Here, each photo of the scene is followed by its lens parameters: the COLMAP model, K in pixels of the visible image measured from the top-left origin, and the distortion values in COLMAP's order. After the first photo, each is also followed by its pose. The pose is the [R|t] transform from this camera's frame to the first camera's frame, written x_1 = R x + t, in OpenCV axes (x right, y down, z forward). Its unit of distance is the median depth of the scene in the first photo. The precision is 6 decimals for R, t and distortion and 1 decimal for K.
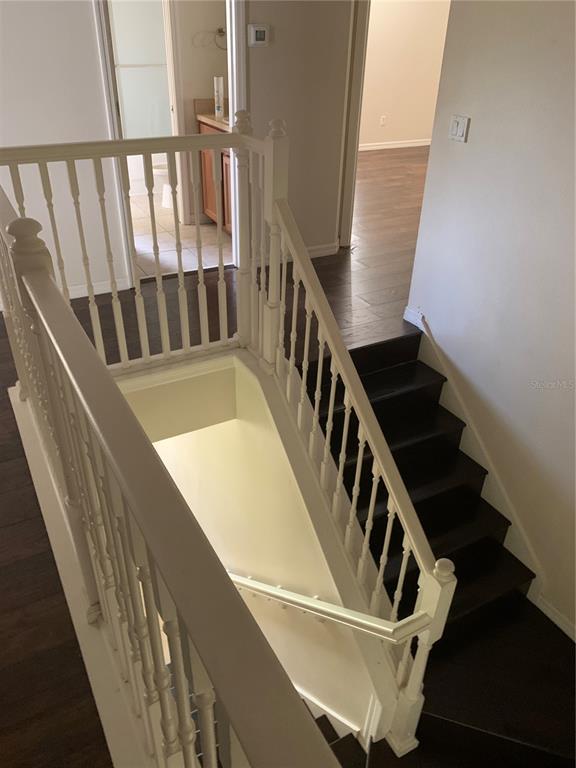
lens RADIAL K [[590.5, 0, 288.0], [0, 590.5, 384.0], [0, 0, 1]] dist [0.004230, -0.000946]
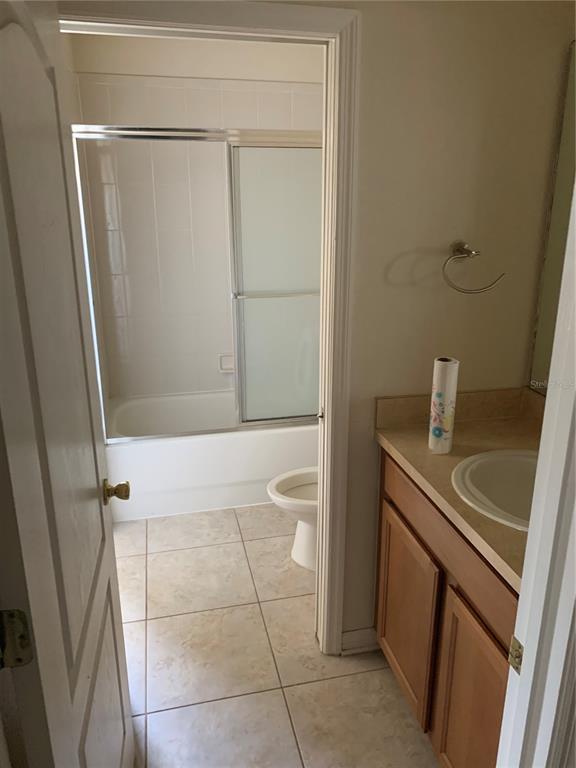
lens RADIAL K [[590.5, 0, 288.0], [0, 590.5, 384.0], [0, 0, 1]] dist [0.004230, -0.000946]
pose [[0.957385, 0.056829, -0.283168, -0.102048], [-0.127485, 0.962917, -0.237778, -0.385109], [0.259155, 0.263744, 0.929127, 0.601561]]
